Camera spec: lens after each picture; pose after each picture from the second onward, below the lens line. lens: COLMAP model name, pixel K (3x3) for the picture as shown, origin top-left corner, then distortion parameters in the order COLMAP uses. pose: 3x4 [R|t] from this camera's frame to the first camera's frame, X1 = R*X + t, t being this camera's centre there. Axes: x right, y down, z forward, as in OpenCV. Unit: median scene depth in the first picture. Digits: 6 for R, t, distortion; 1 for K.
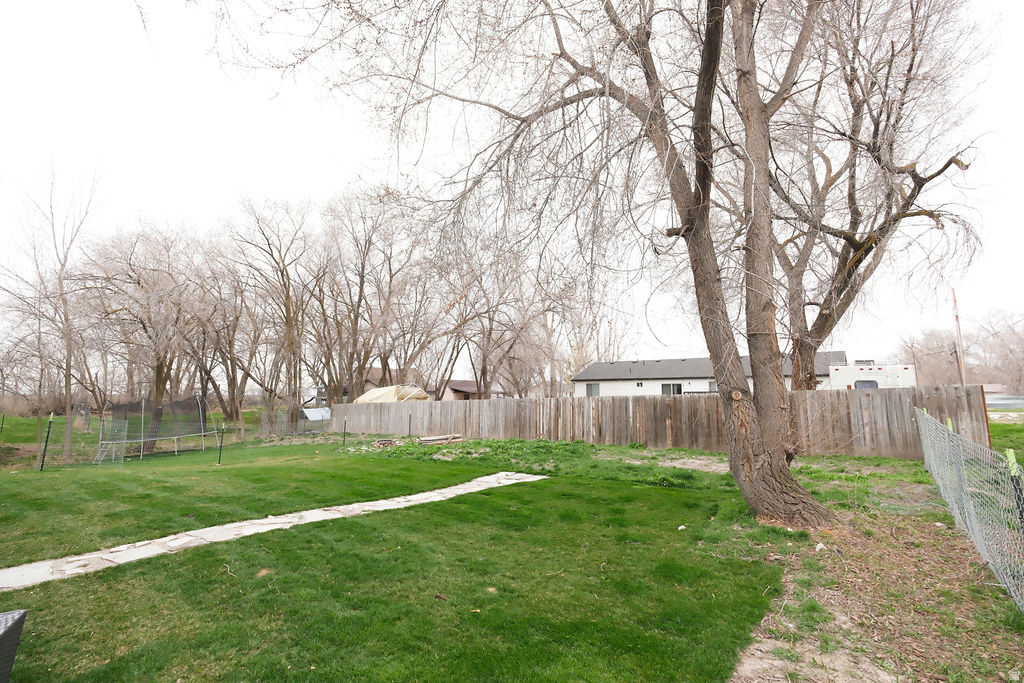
lens RADIAL K [[445.8, 0, 515.7], [0, 445.8, 339.2], [0, 0, 1]] dist [-0.006476, -0.000004]
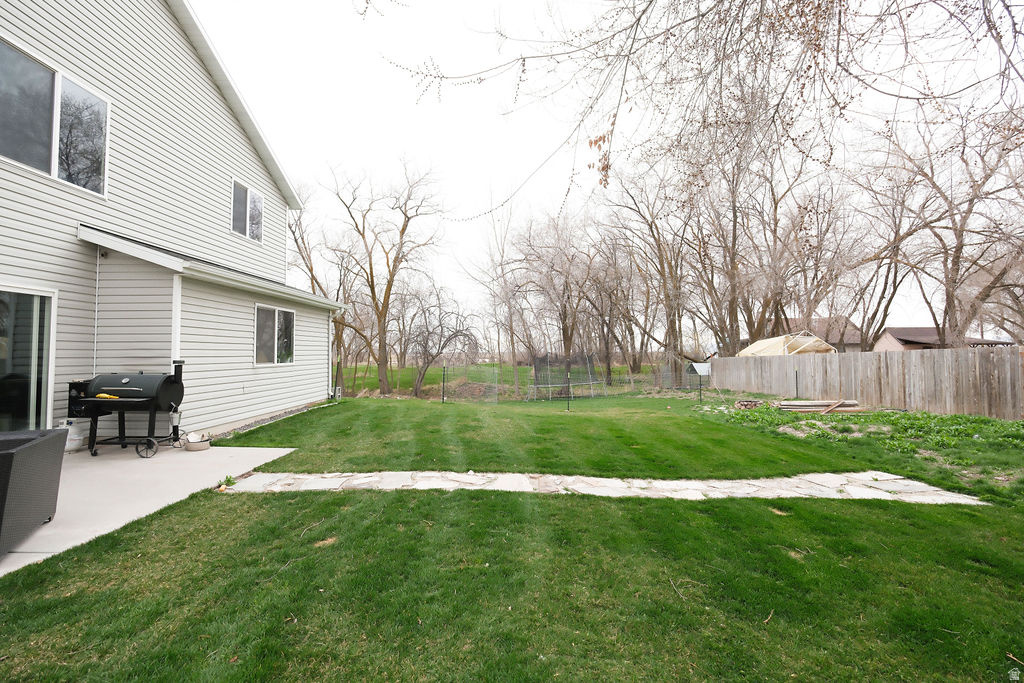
lens RADIAL K [[445.8, 0, 508.5], [0, 445.8, 338.5], [0, 0, 1]] dist [-0.006476, -0.000004]
pose [[0.627037, -0.029236, -0.778440, 0.044301], [0.103927, 0.993502, 0.046401, 0.021317], [0.772025, -0.109996, 0.626001, 0.114835]]
